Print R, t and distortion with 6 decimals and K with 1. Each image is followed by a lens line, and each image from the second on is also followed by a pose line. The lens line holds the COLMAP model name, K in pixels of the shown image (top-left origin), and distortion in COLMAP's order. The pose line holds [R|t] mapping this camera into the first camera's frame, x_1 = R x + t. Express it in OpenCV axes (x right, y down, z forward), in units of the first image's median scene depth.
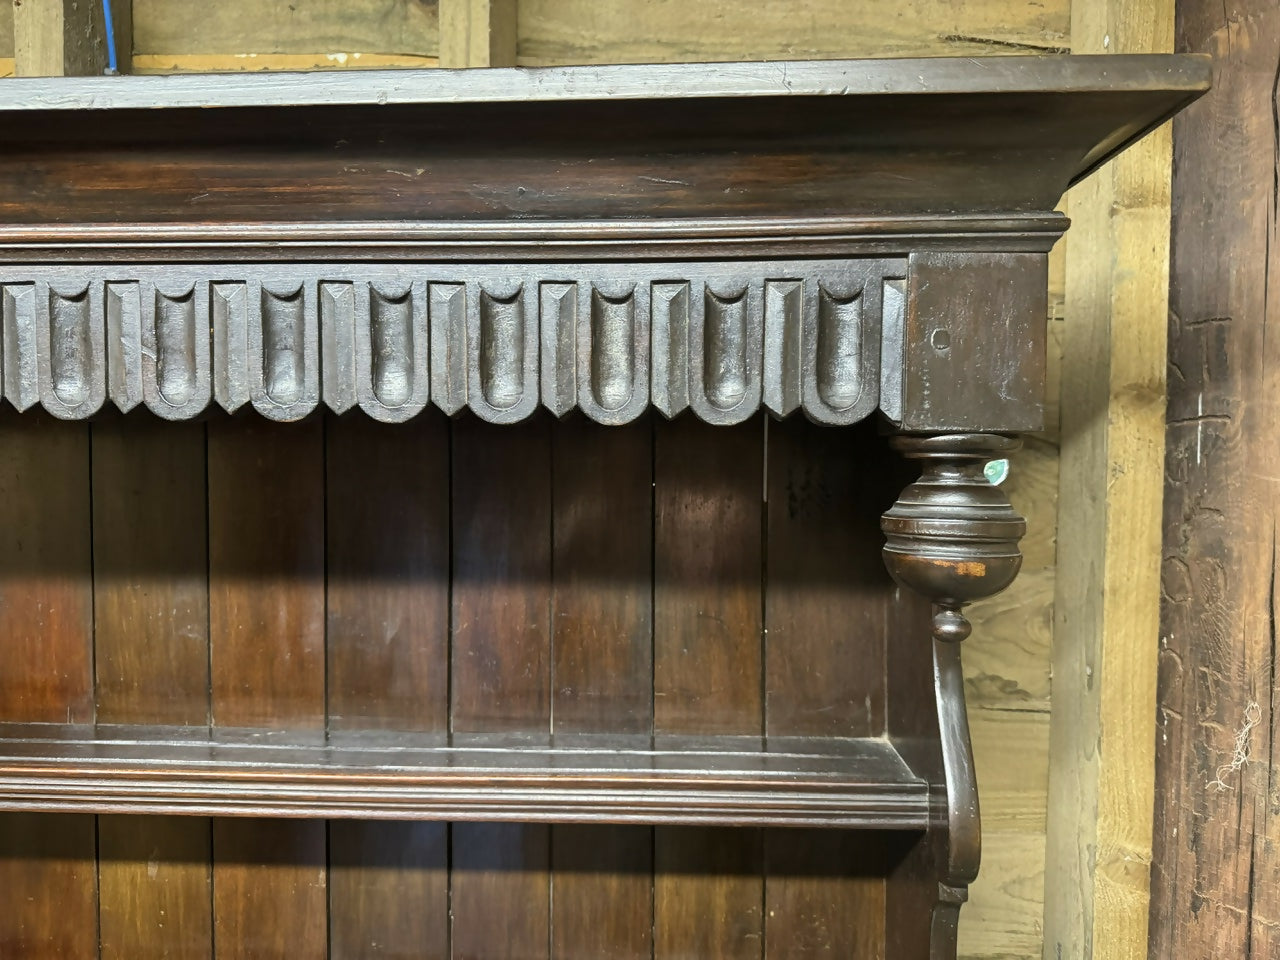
lens RADIAL K [[907.7, 0, 647.0], [0, 907.7, 477.7], [0, 0, 1]] dist [0.036756, -0.042639]
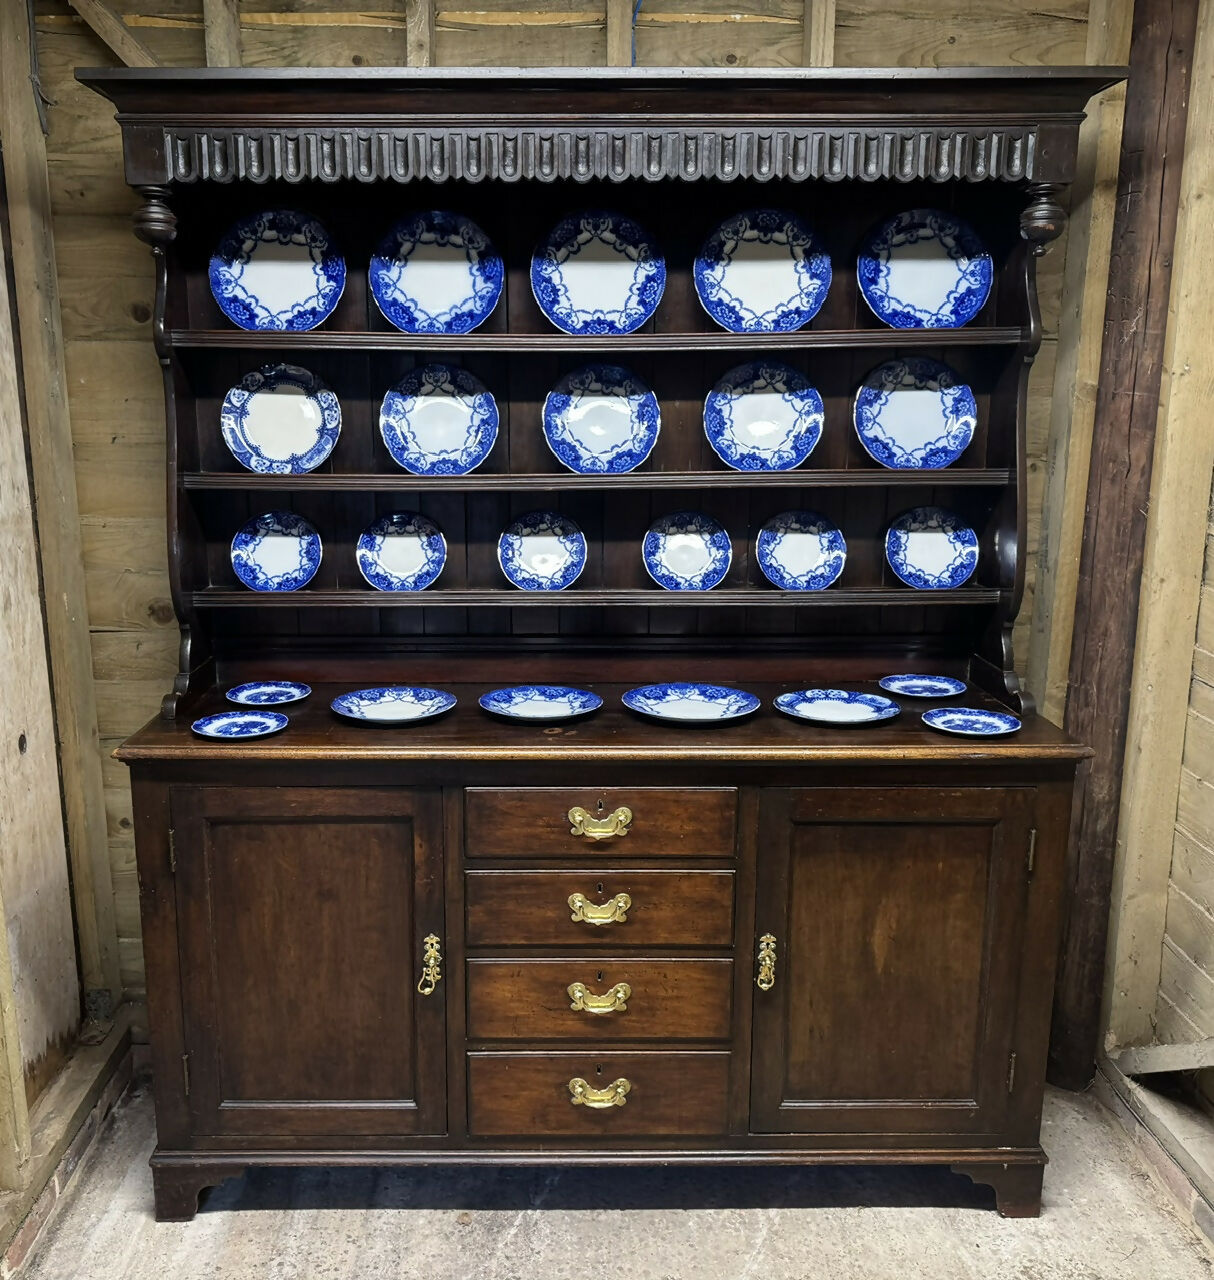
lens RADIAL K [[1230.9, 0, 539.0], [0, 1230.9, 635.8], [0, 0, 1]] dist [0.012497, 0.000000]
pose [[0.997912, -0.019932, 0.061443, -1.148847], [0.009001, 0.984830, 0.173289, 0.491447], [-0.063965, -0.172375, 0.982952, -2.254900]]
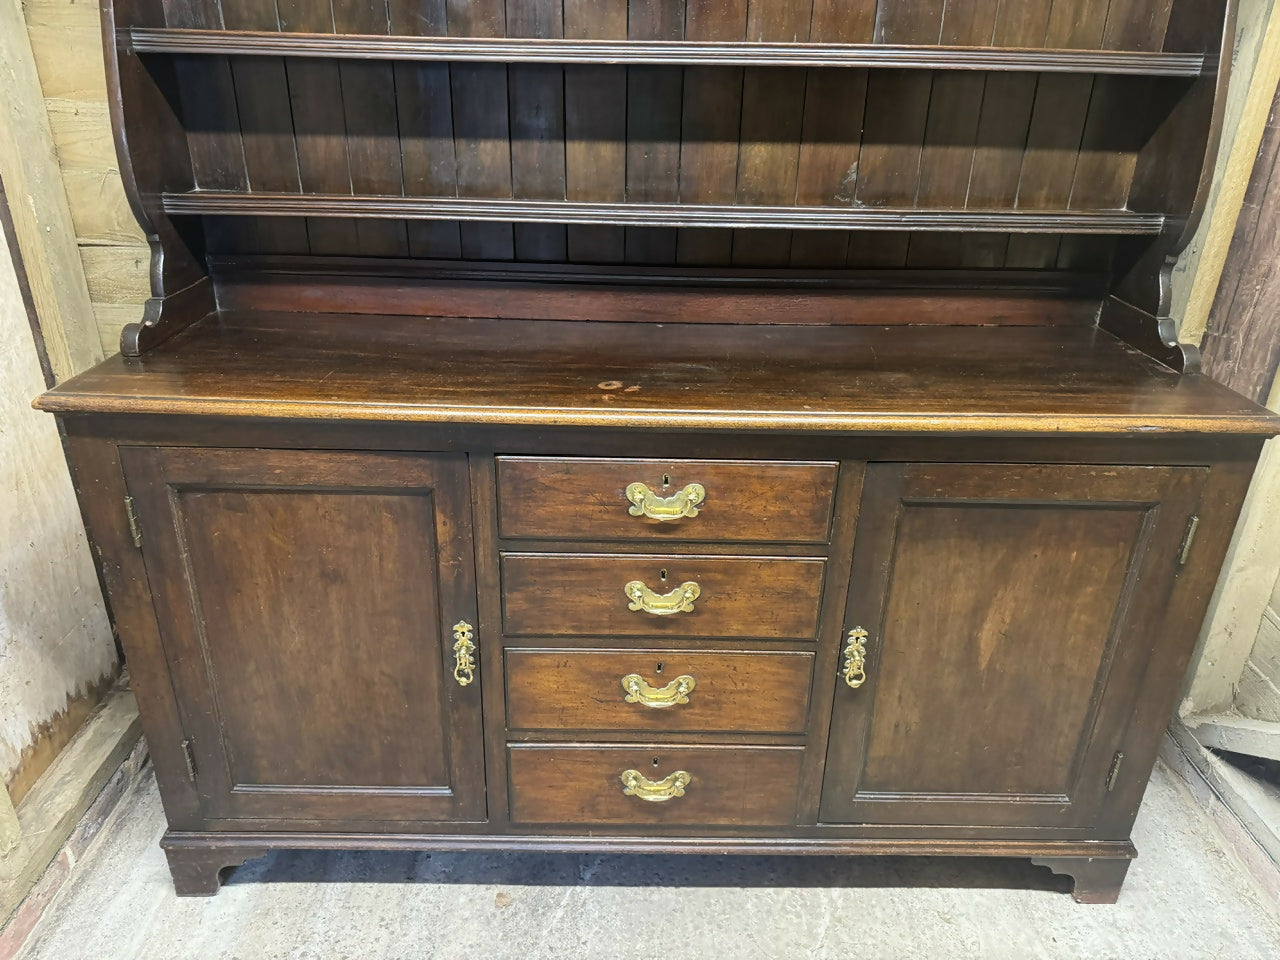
lens RADIAL K [[907.7, 0, 636.1], [0, 907.7, 480.1], [0, 0, 1]] dist [0.036756, -0.042639]
pose [[0.997350, -0.013751, 0.071441, -1.015121], [-0.015309, 0.920322, 0.390863, 0.715783], [-0.071124, -0.390921, 0.917672, -1.067181]]
